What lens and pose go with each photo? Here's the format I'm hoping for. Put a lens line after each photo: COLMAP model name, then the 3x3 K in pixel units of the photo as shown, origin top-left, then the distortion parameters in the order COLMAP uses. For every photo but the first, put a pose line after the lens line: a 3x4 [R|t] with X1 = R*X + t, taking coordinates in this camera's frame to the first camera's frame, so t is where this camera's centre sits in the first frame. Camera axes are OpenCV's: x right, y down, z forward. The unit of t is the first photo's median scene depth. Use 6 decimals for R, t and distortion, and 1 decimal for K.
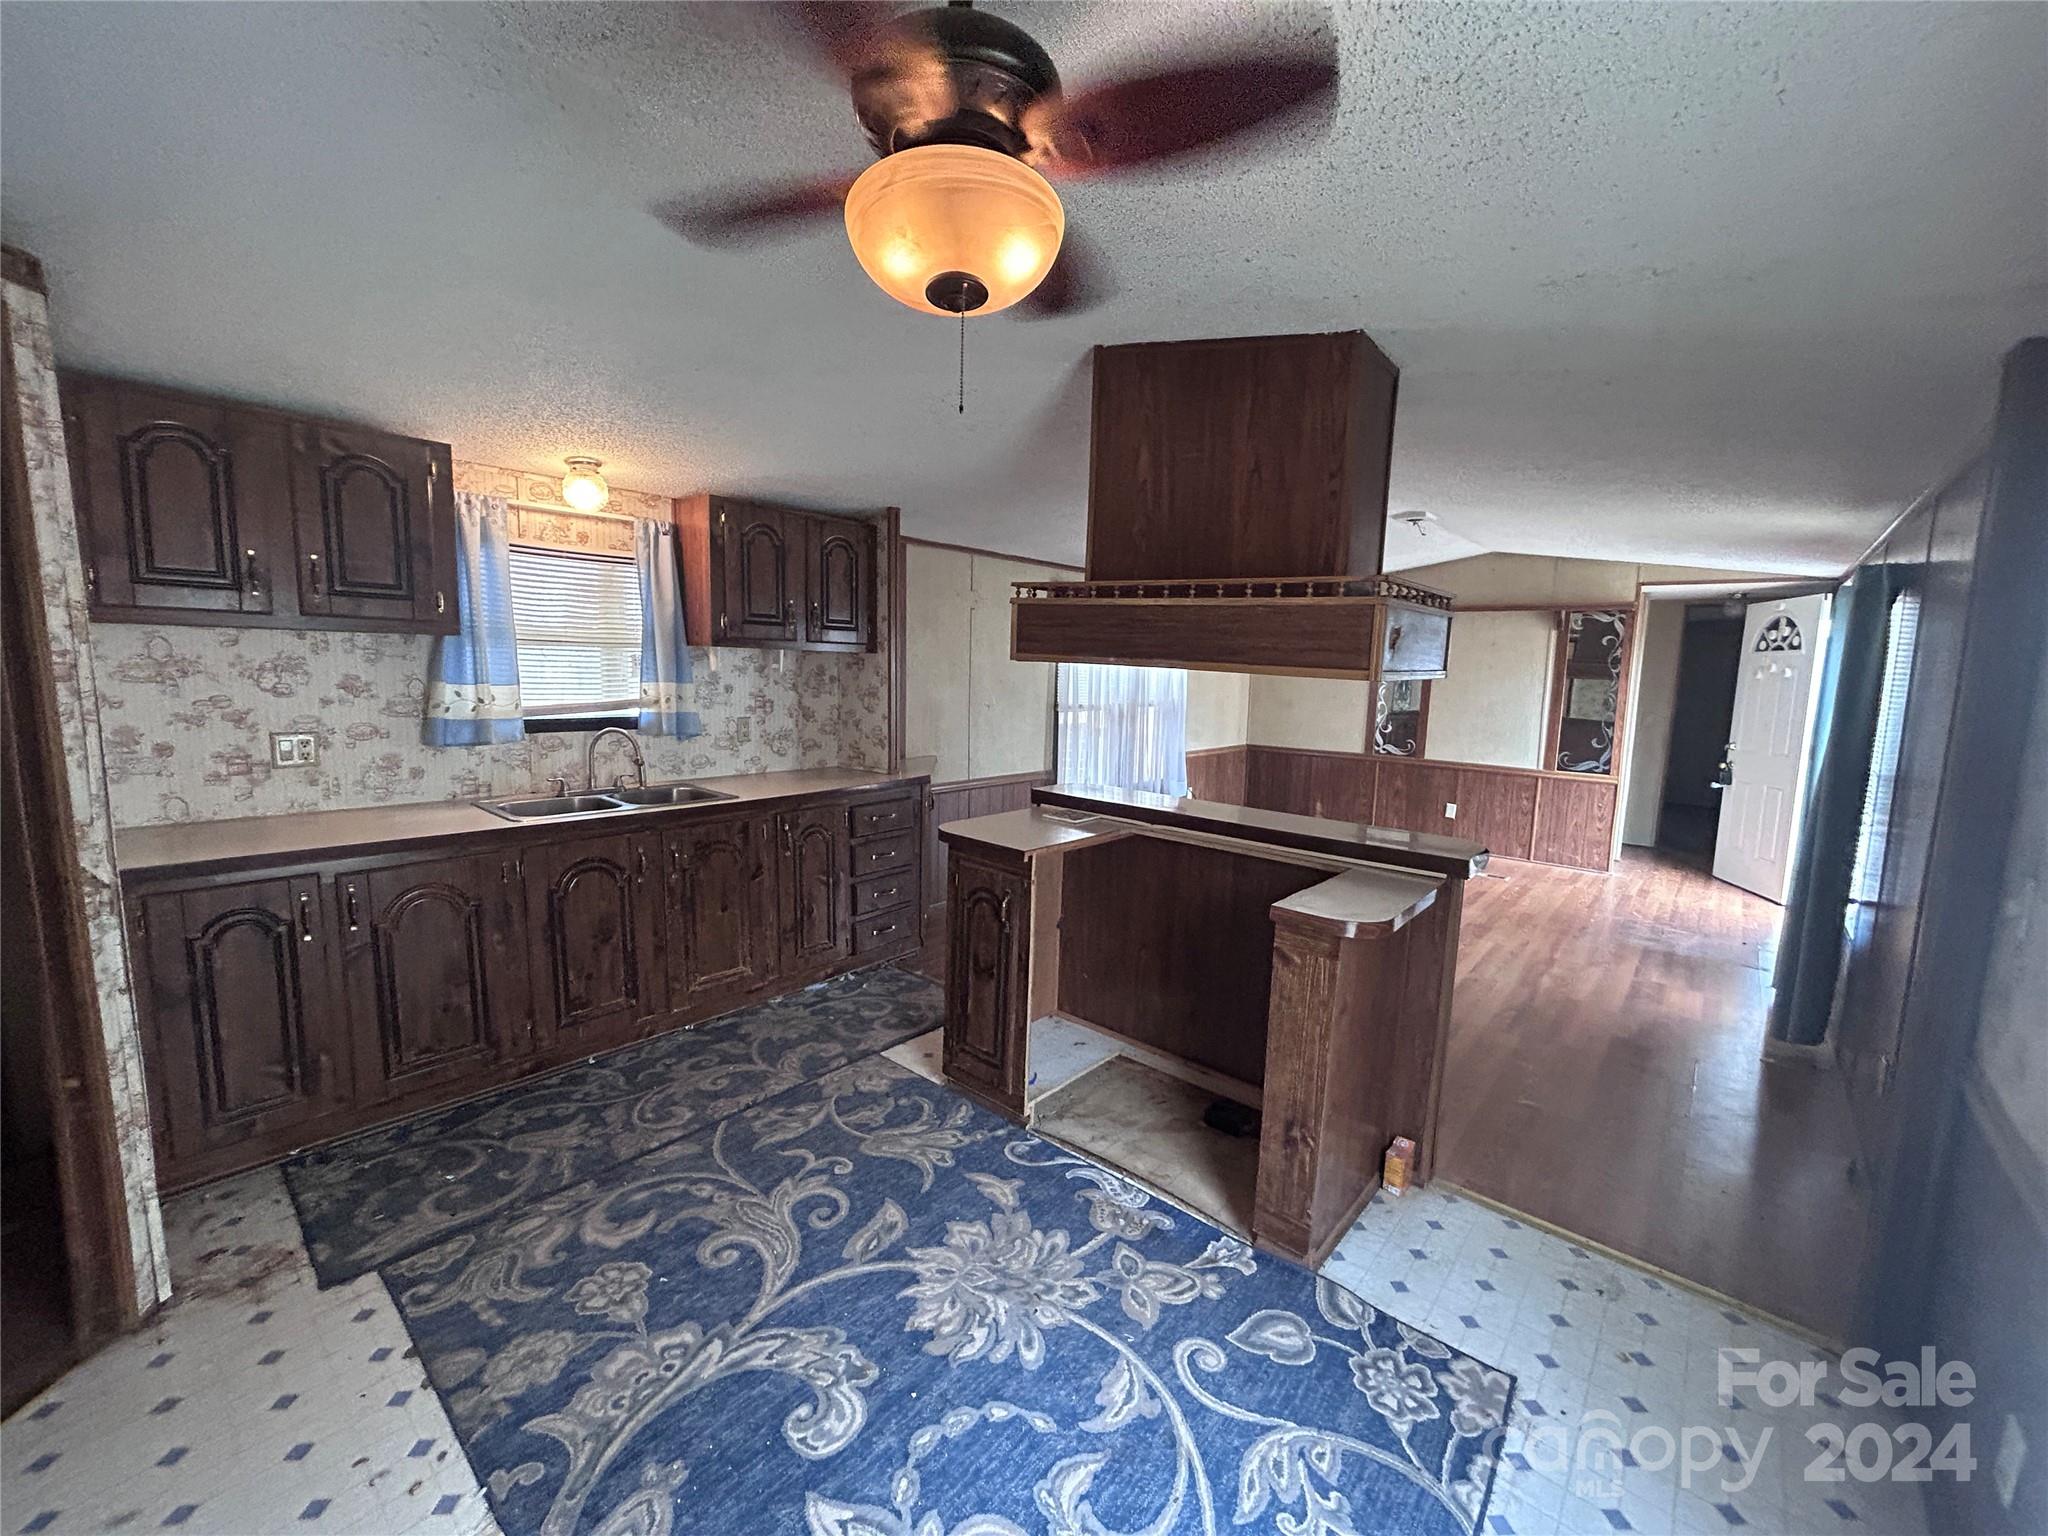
lens RADIAL K [[824.1, 0, 1025.1], [0, 824.1, 767.7], [0, 0, 1]] dist [-0.001659, -0.000084]
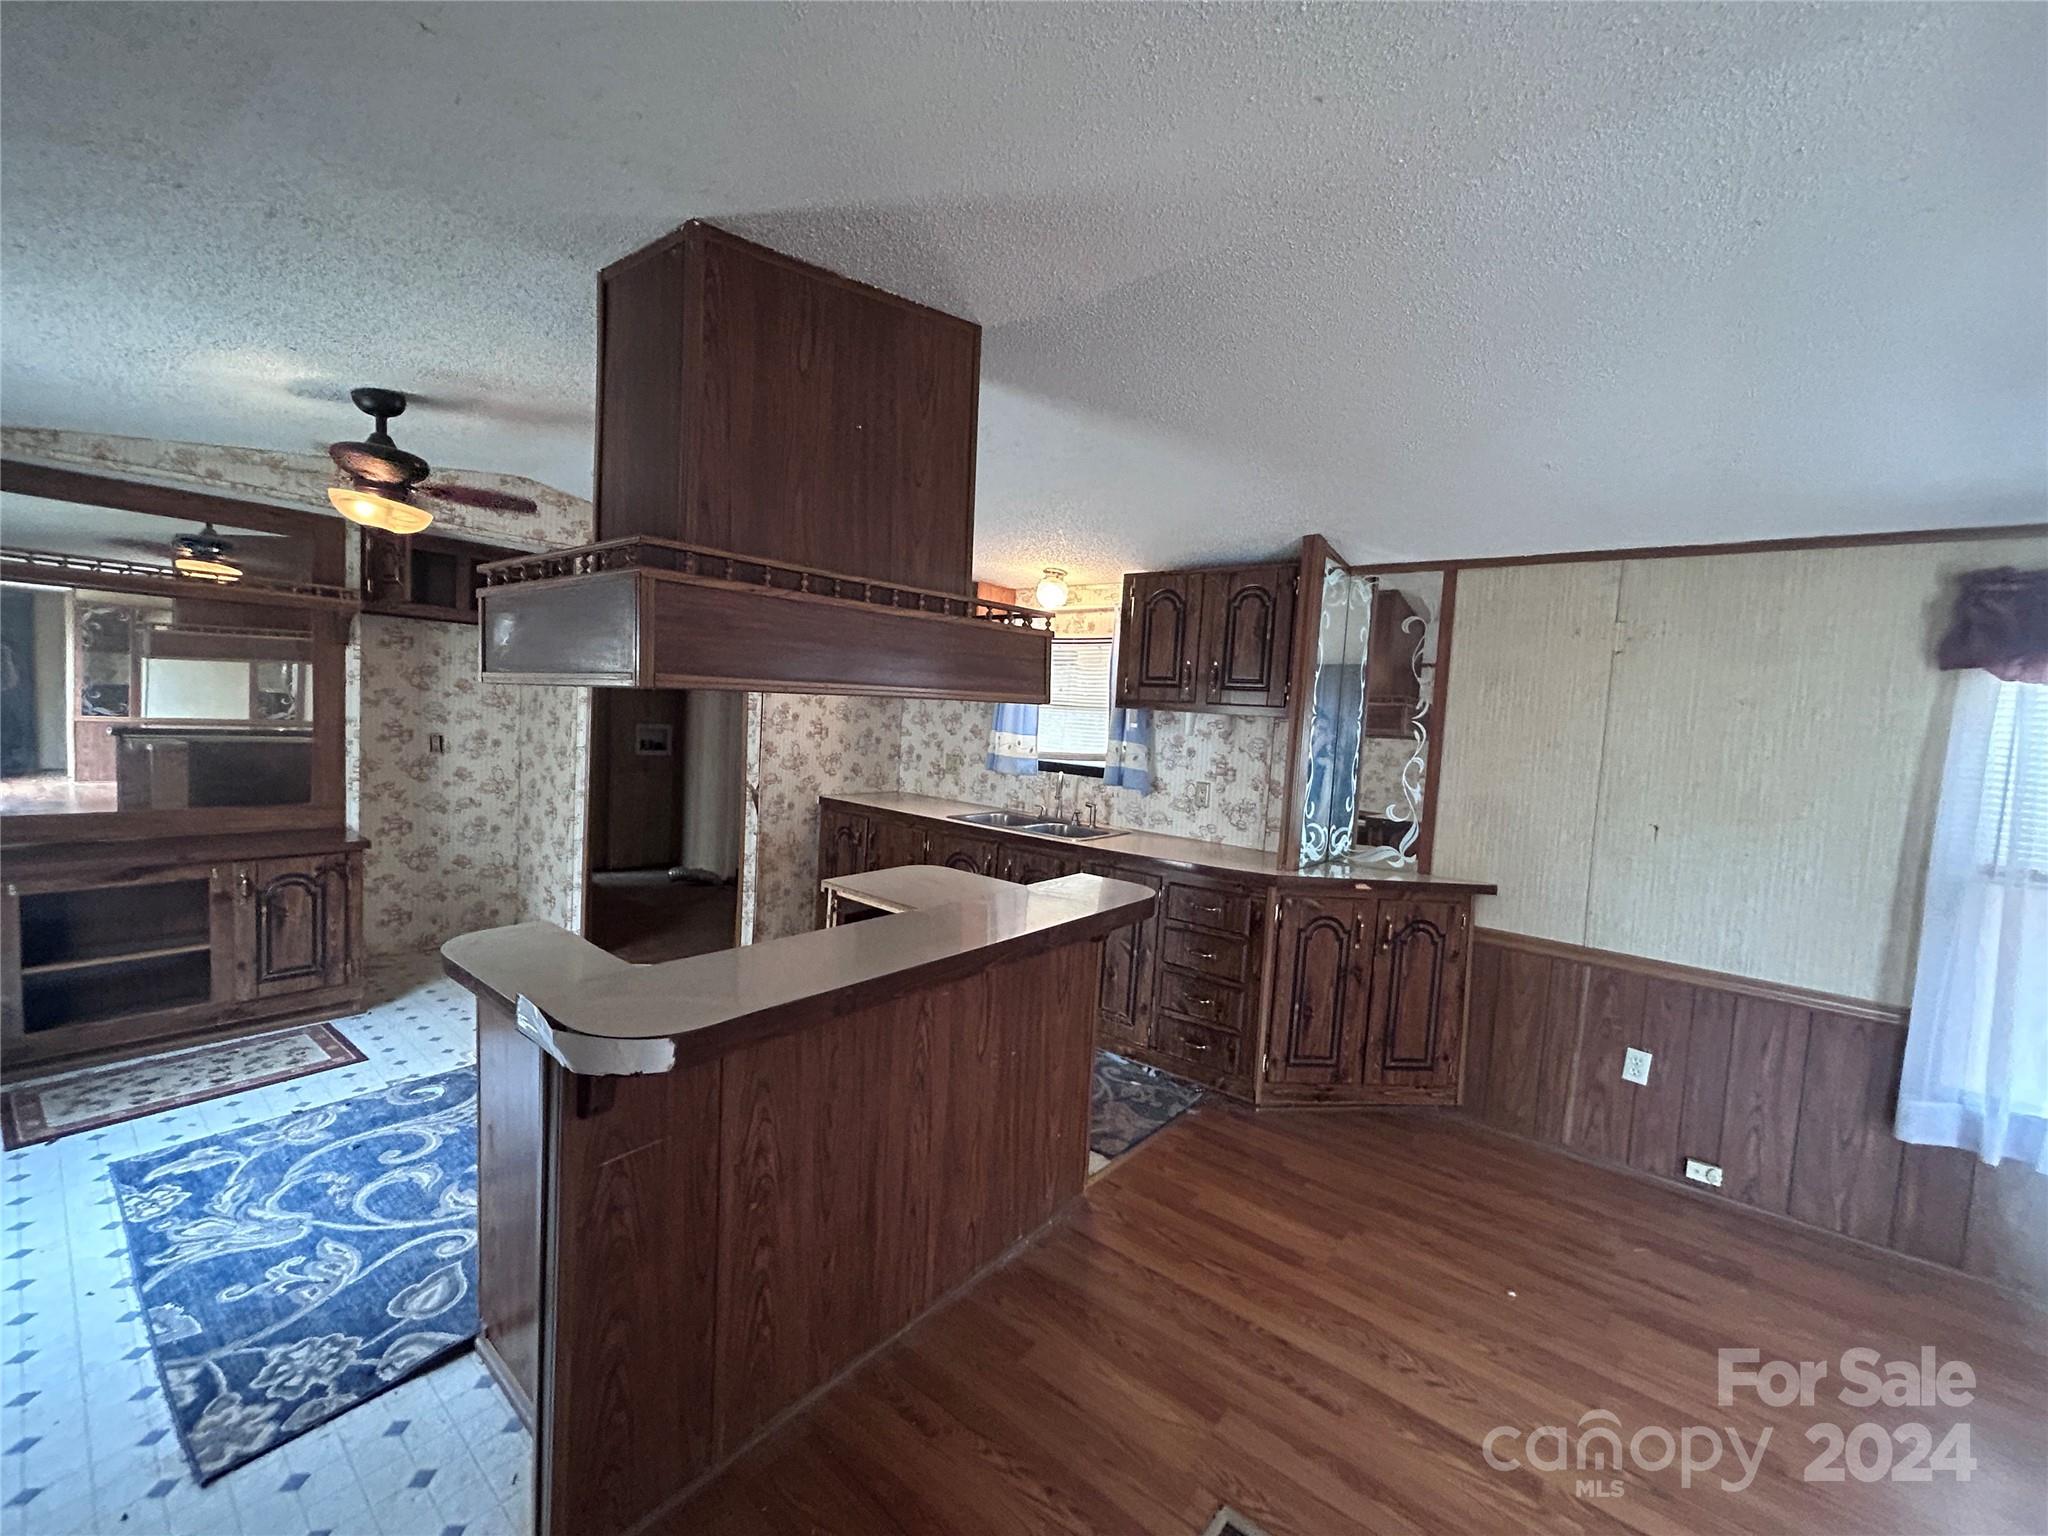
lens RADIAL K [[824.1, 0, 1016.6], [0, 824.1, 765.7], [0, 0, 1]] dist [-0.001659, -0.000084]
pose [[0.028701, 0.041783, -0.998714, 0.740939], [-0.182430, 0.982565, 0.035864, -0.087625], [0.982800, 0.181166, 0.035823, 0.858707]]
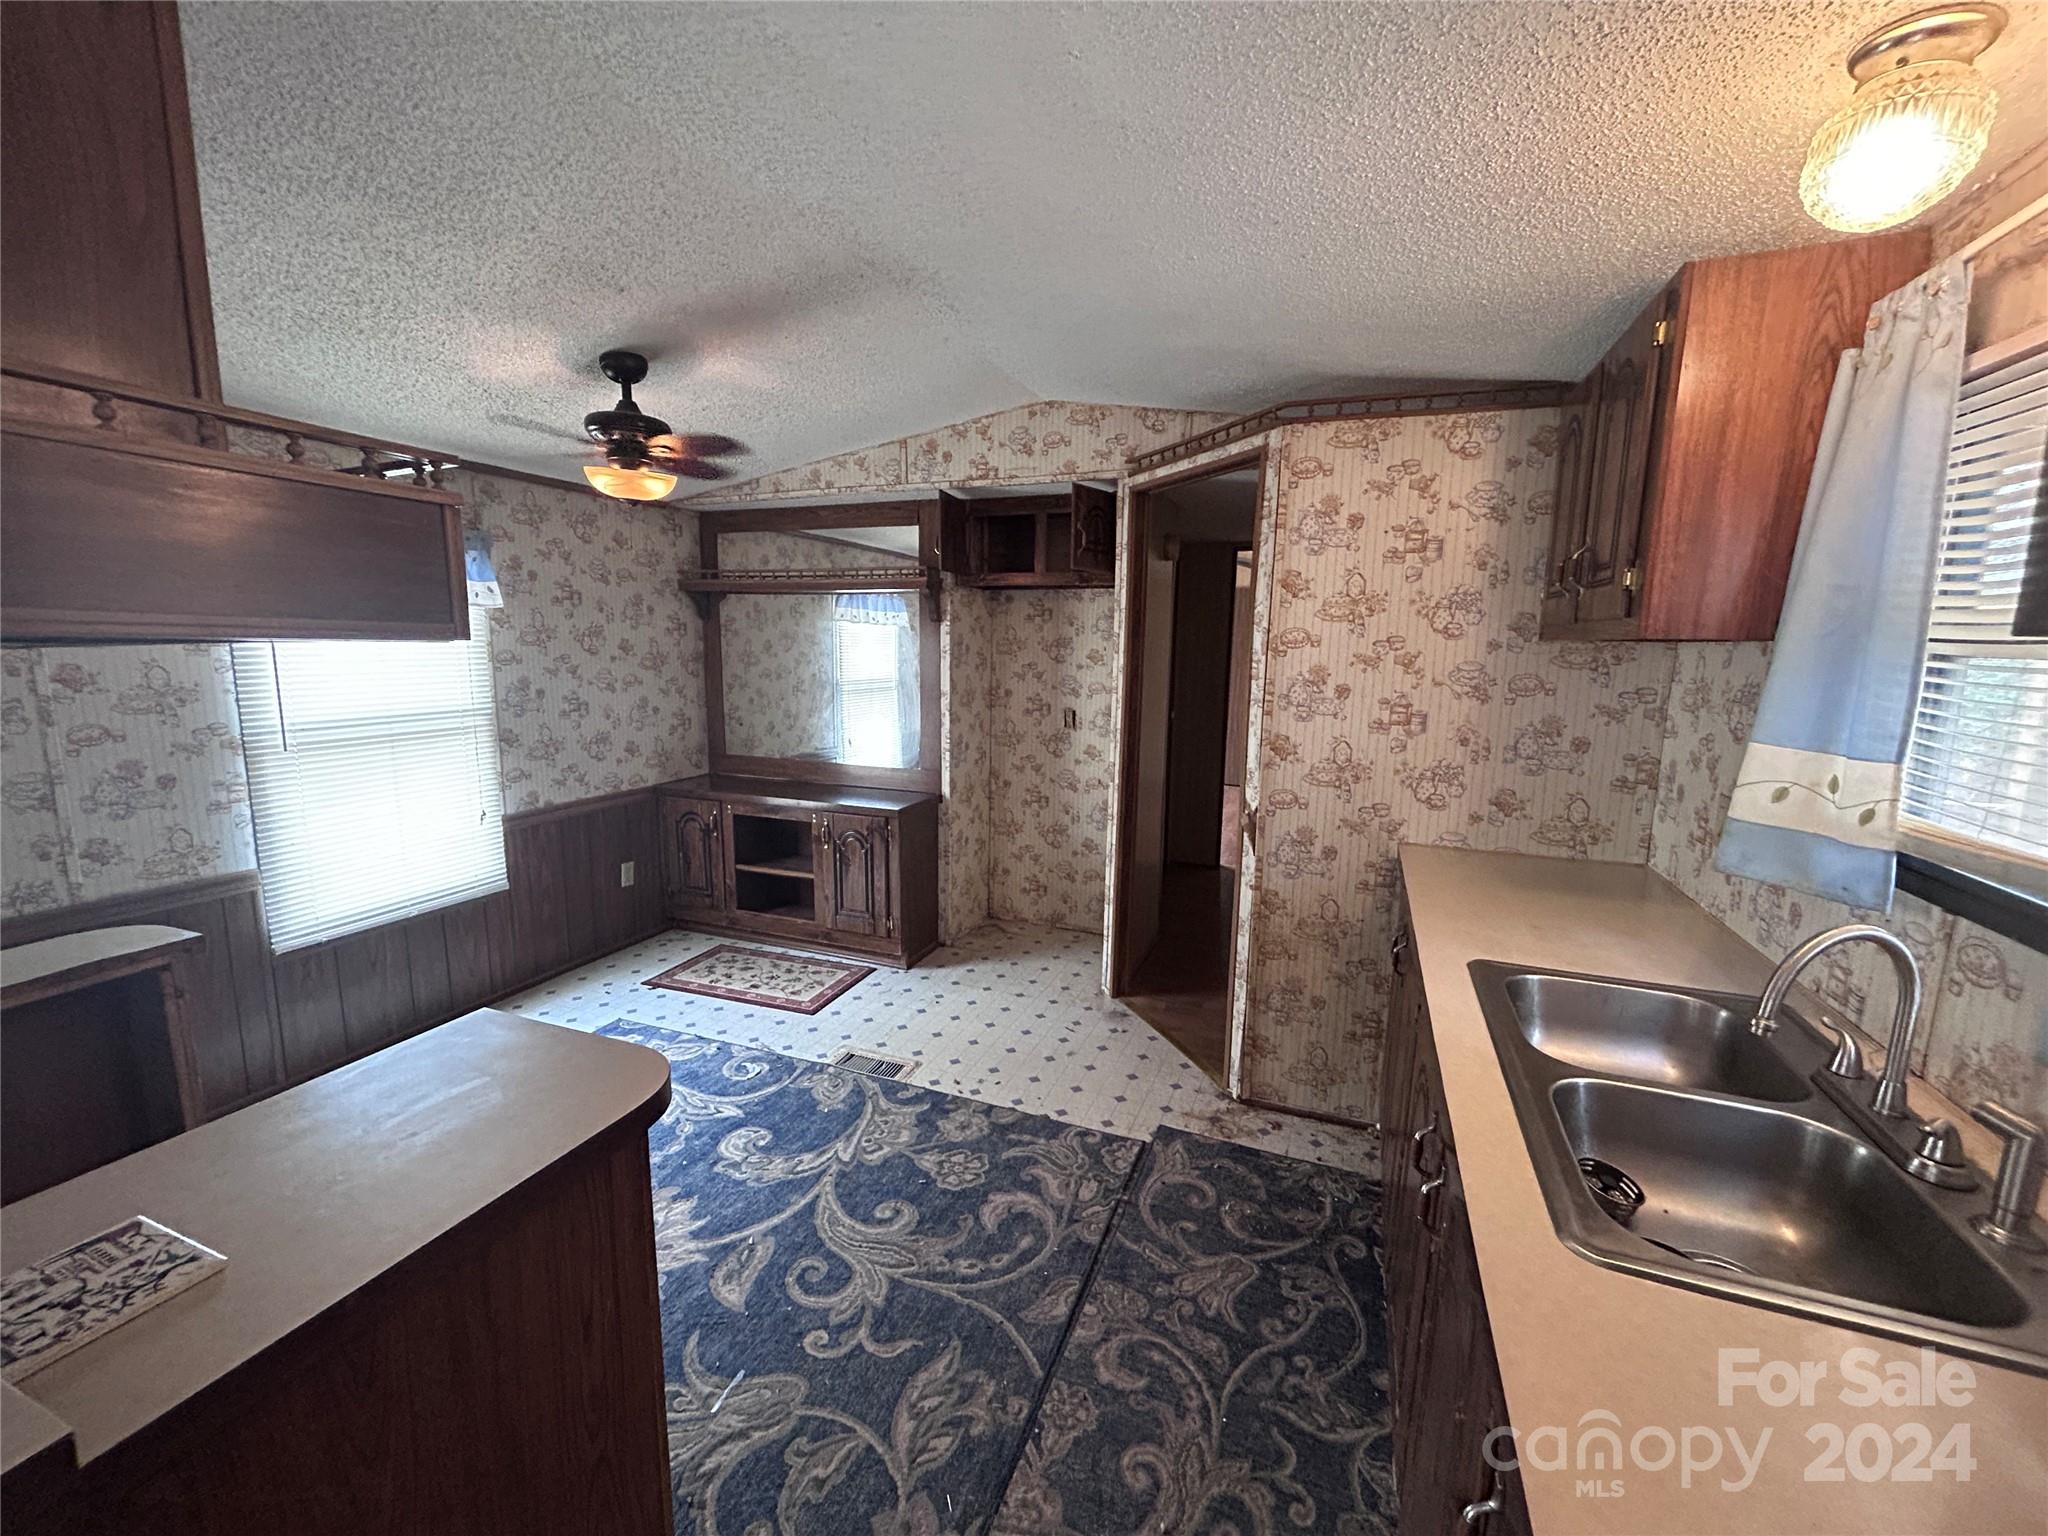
lens RADIAL K [[824.1, 0, 1024.1], [0, 824.1, 764.6], [0, 0, 1]] dist [-0.001659, -0.000084]
pose [[-0.945502, 0.008645, -0.325502, -0.113508], [-0.078764, 0.963889, 0.254391, -0.152230], [0.315947, 0.266165, -0.910678, 1.127234]]
